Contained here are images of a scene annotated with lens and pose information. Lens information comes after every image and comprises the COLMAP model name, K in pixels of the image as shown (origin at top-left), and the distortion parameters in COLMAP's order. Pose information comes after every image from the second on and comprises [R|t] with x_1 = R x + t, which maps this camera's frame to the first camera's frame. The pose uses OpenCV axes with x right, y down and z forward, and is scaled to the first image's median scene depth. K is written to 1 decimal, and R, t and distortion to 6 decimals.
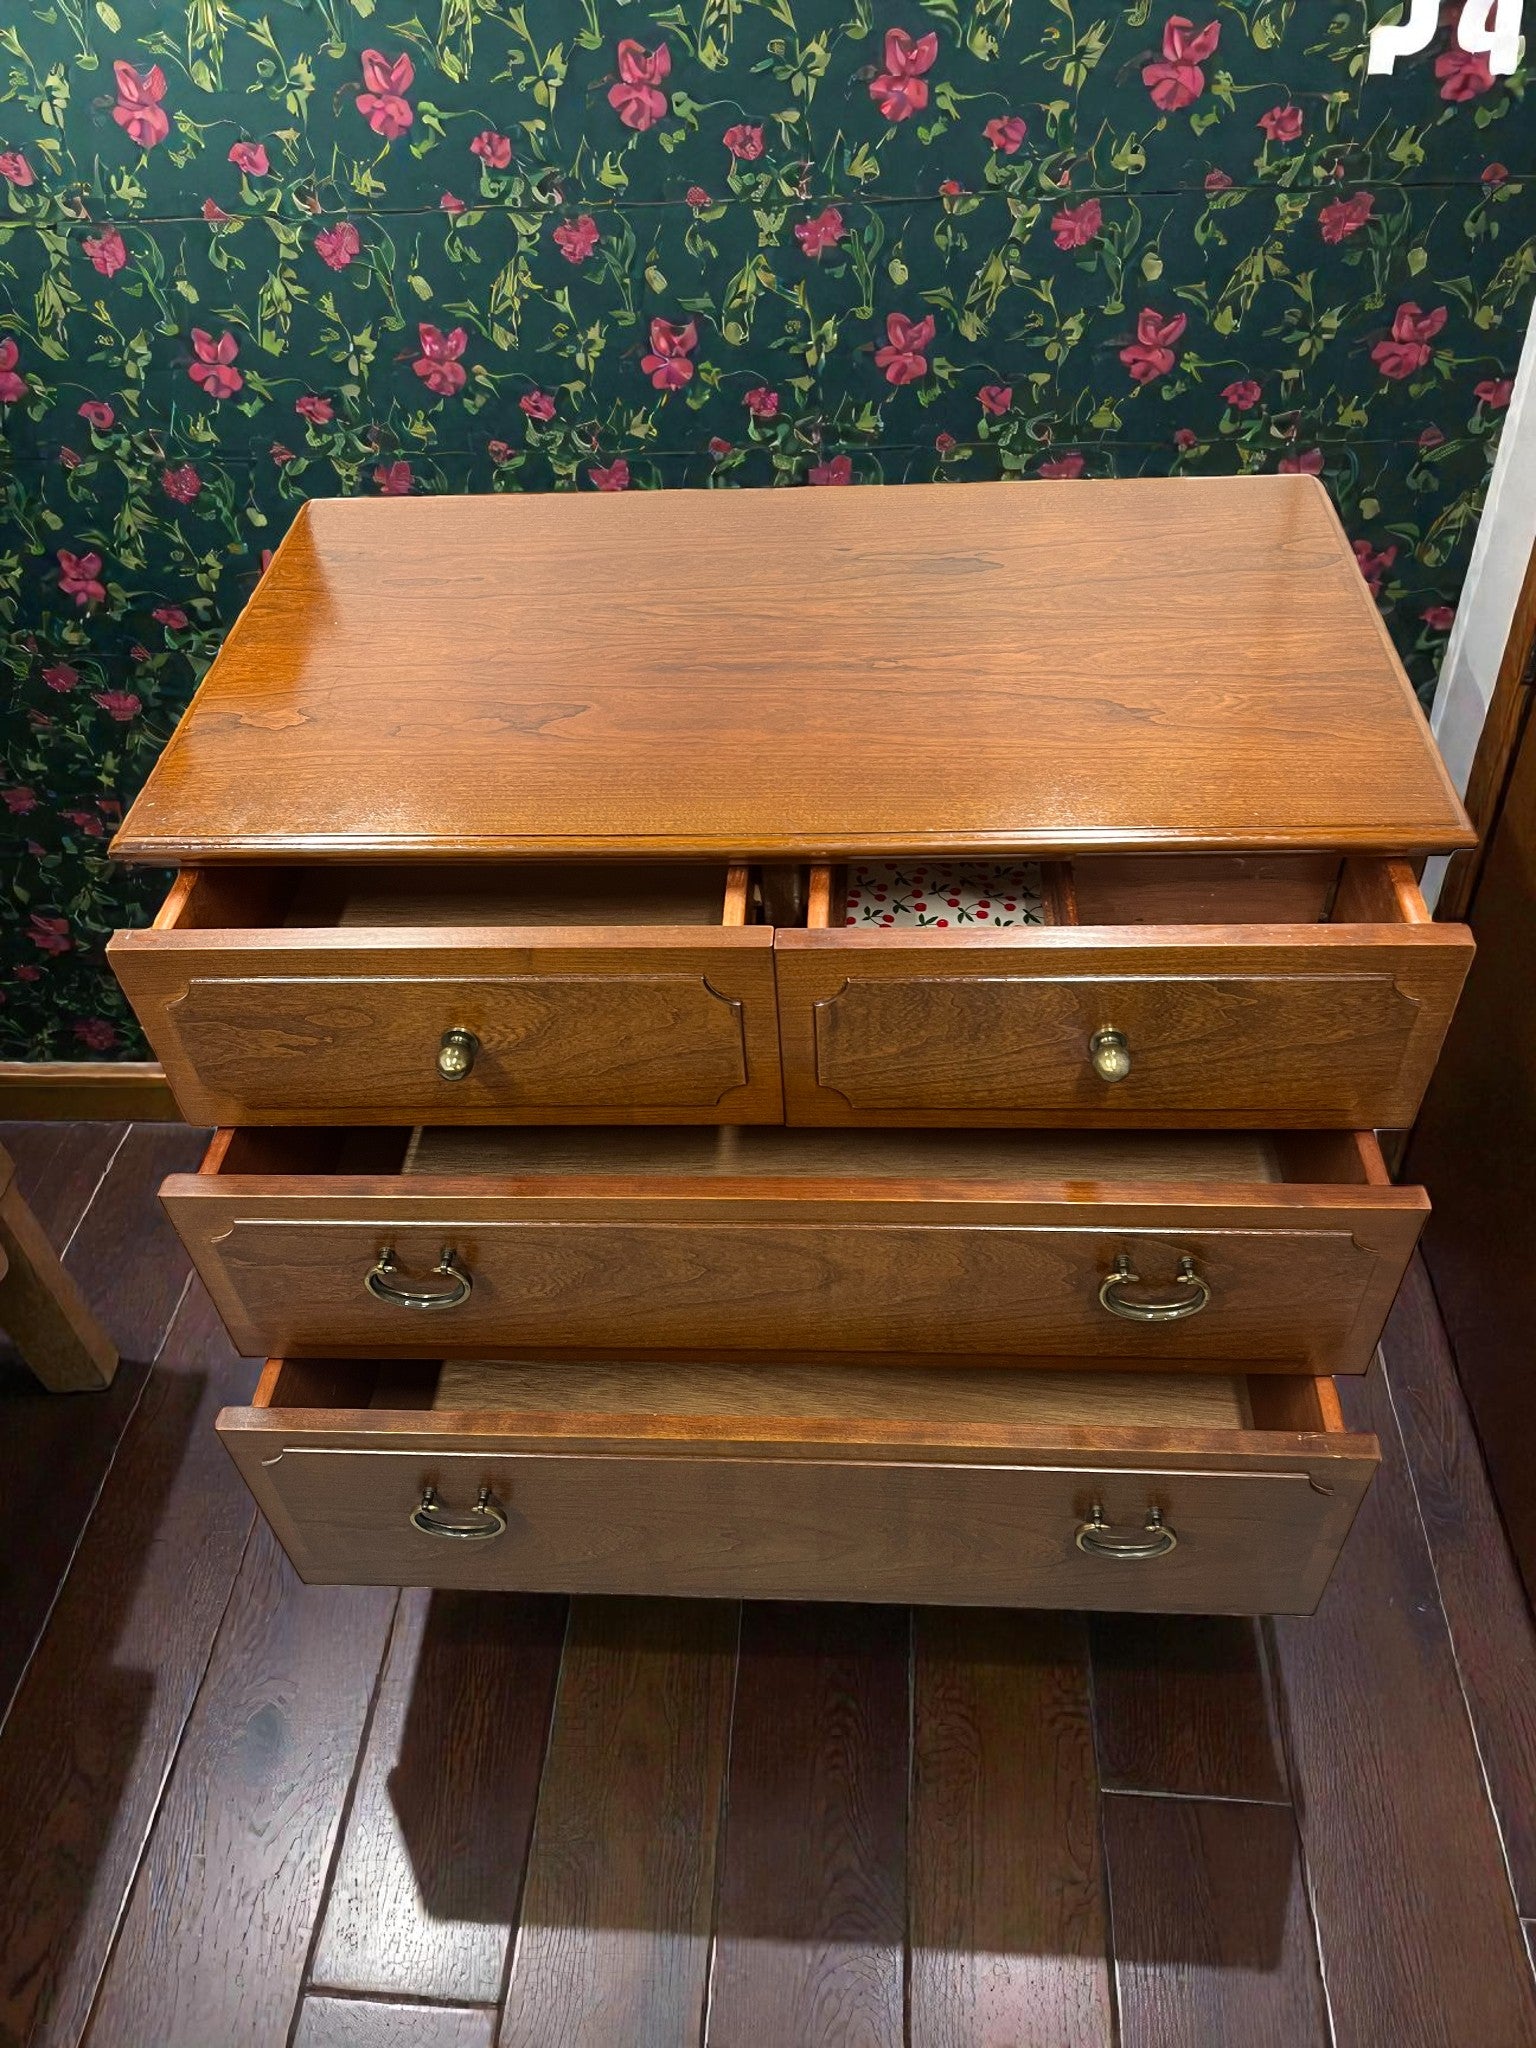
lens RADIAL K [[1597.2, 0, 770.8], [0, 1597.2, 1013.3], [0, 0, 1]] dist [0.053652, -0.064236]
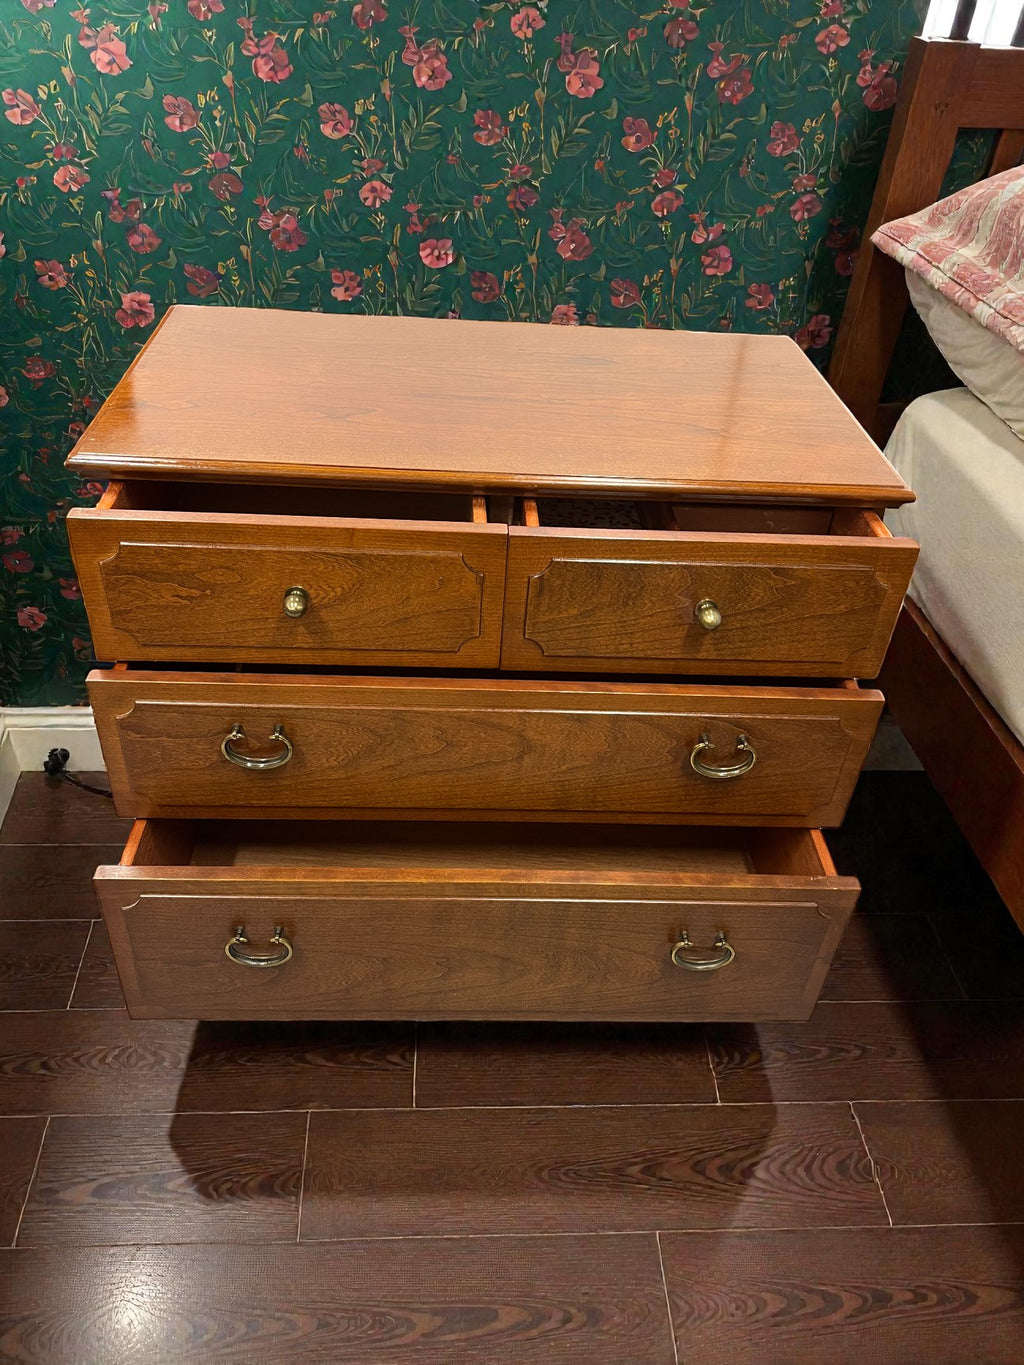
lens RADIAL K [[1064.5, 0, 513.8], [0, 1064.5, 675.4], [0, 0, 1]] dist [0.053652, -0.064236]
pose [[0.988252, 0.034574, 0.148871, -0.139118], [-0.013775, 0.990262, -0.138532, 0.232897], [-0.152211, 0.134854, 0.979105, -0.024605]]
